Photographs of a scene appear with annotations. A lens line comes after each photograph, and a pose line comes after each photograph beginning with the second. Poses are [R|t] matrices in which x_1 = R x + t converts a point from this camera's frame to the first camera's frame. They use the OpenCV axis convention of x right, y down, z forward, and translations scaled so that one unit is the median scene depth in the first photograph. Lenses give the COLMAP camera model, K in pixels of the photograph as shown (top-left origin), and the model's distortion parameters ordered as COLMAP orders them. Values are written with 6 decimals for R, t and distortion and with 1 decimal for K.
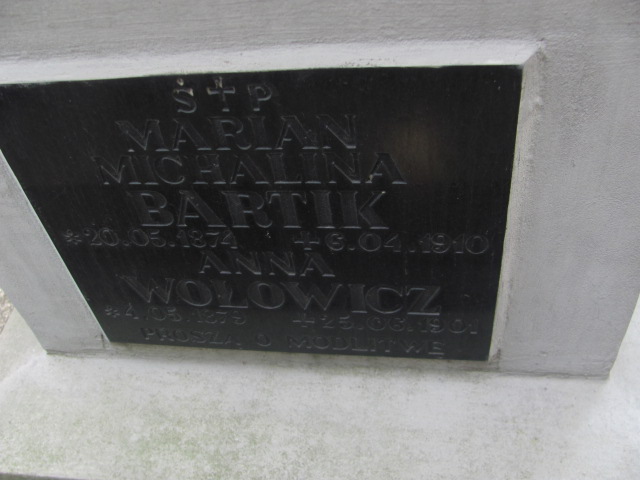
lens RADIAL K [[664.2, 0, 320.0], [0, 664.2, 240.0], [0, 0, 1]] dist [-0.218802, 0.252620]
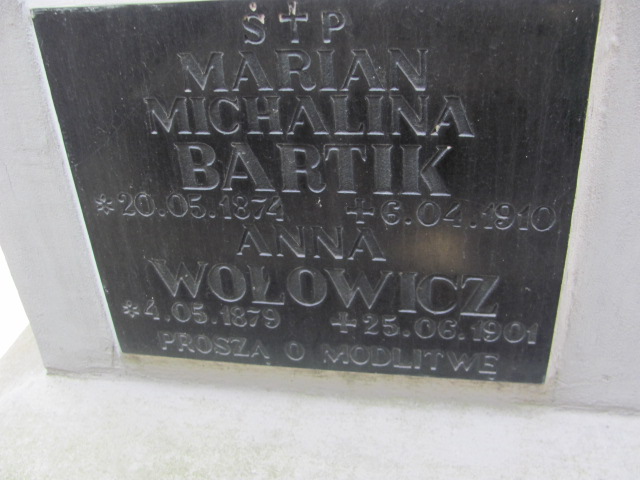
lens RADIAL K [[664.2, 0, 320.0], [0, 664.2, 240.0], [0, 0, 1]] dist [-0.218802, 0.252620]
pose [[0.997976, 0.063227, -0.006786, -0.062238], [-0.062898, 0.965766, -0.251674, 0.255372], [-0.009359, 0.251592, 0.967788, 0.100338]]
